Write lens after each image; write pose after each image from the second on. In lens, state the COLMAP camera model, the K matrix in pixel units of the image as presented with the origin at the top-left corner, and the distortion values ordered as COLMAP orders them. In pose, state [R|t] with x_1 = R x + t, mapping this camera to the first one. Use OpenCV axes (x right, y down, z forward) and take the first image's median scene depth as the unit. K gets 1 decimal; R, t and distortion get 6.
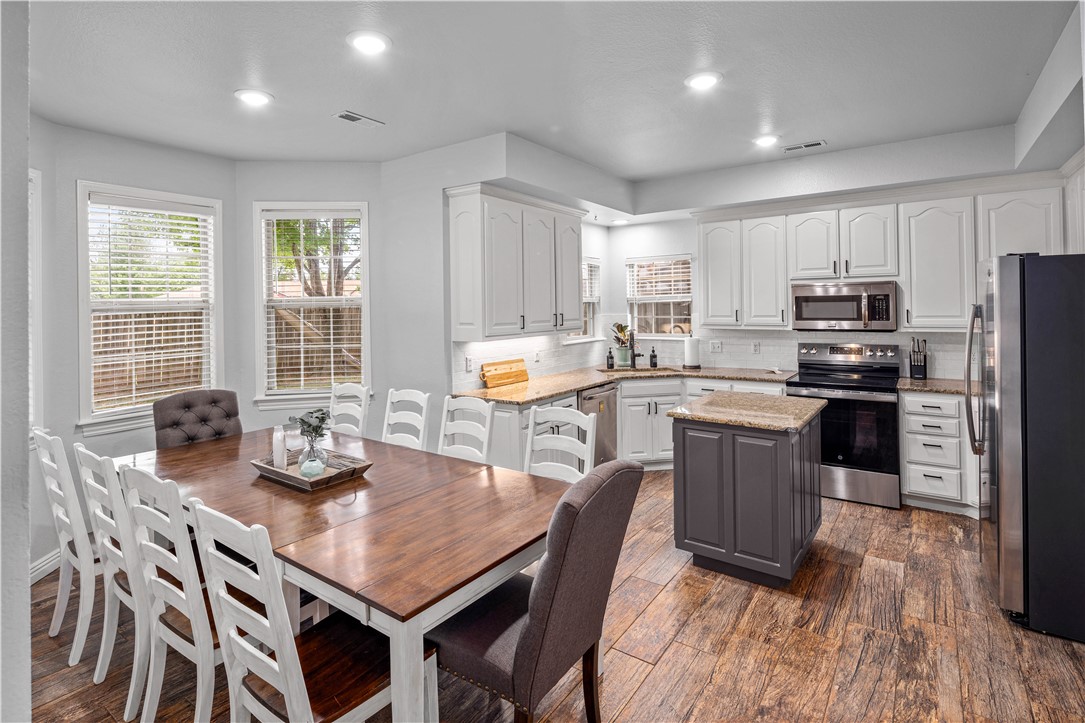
lens RADIAL K [[535.9, 0, 537.4], [0, 535.9, 303.1], [0, 0, 1]] dist [0.005093, -0.003973]
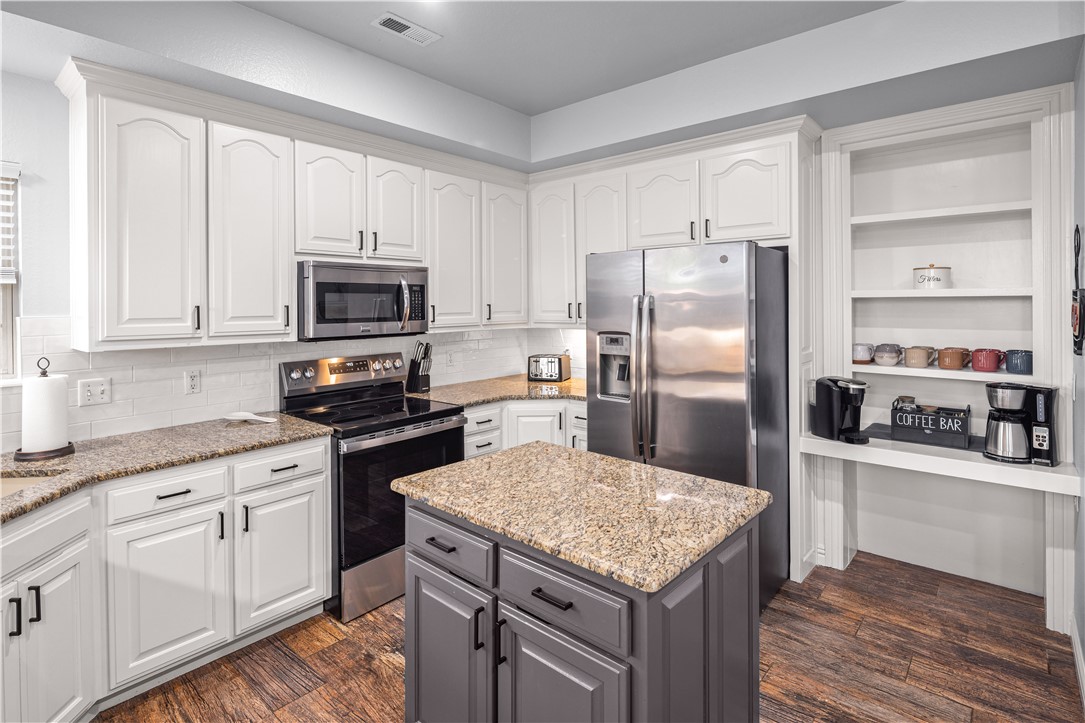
lens RADIAL K [[535.9, 0, 514.7], [0, 535.9, 308.9], [0, 0, 1]] dist [0.005093, -0.003973]
pose [[0.110697, 0.012081, 0.993781, -0.077009], [0.004886, 0.999907, -0.012699, 0.026576], [-0.993842, 0.006261, 0.110627, 0.763841]]
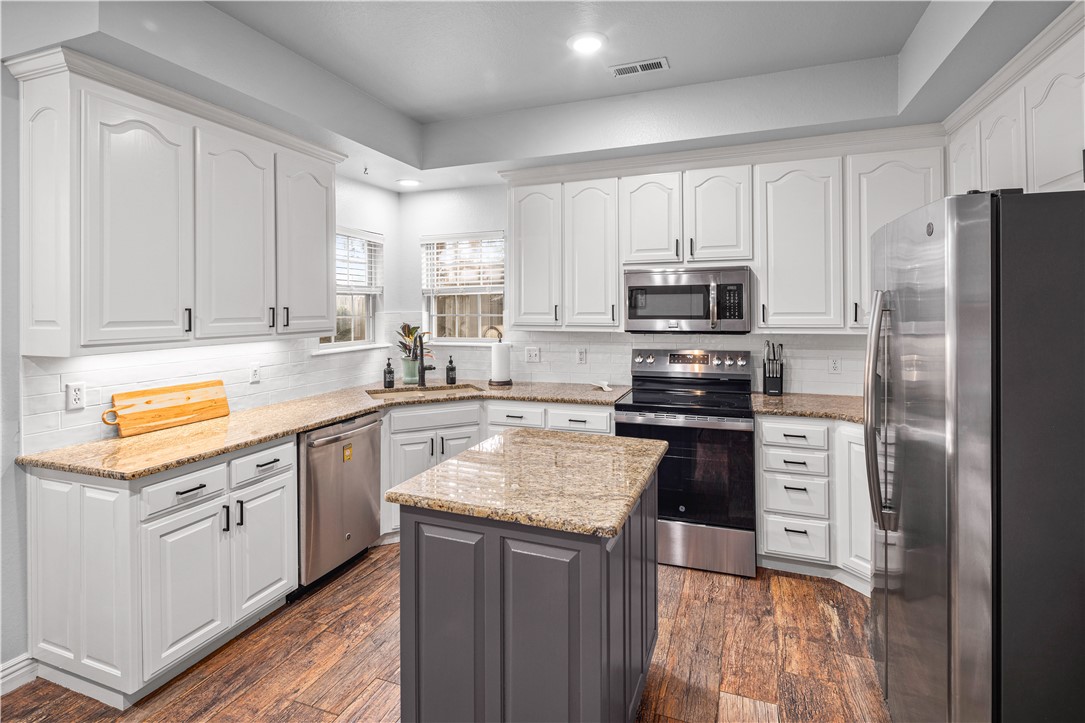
lens RADIAL K [[535.9, 0, 539.8], [0, 535.9, 306.9], [0, 0, 1]] dist [0.005093, -0.003973]
pose [[0.964621, 0.009084, 0.263485, 0.178967], [-0.009397, 0.999956, -0.000070, 0.017763], [-0.263474, -0.002409, 0.964664, 0.339755]]
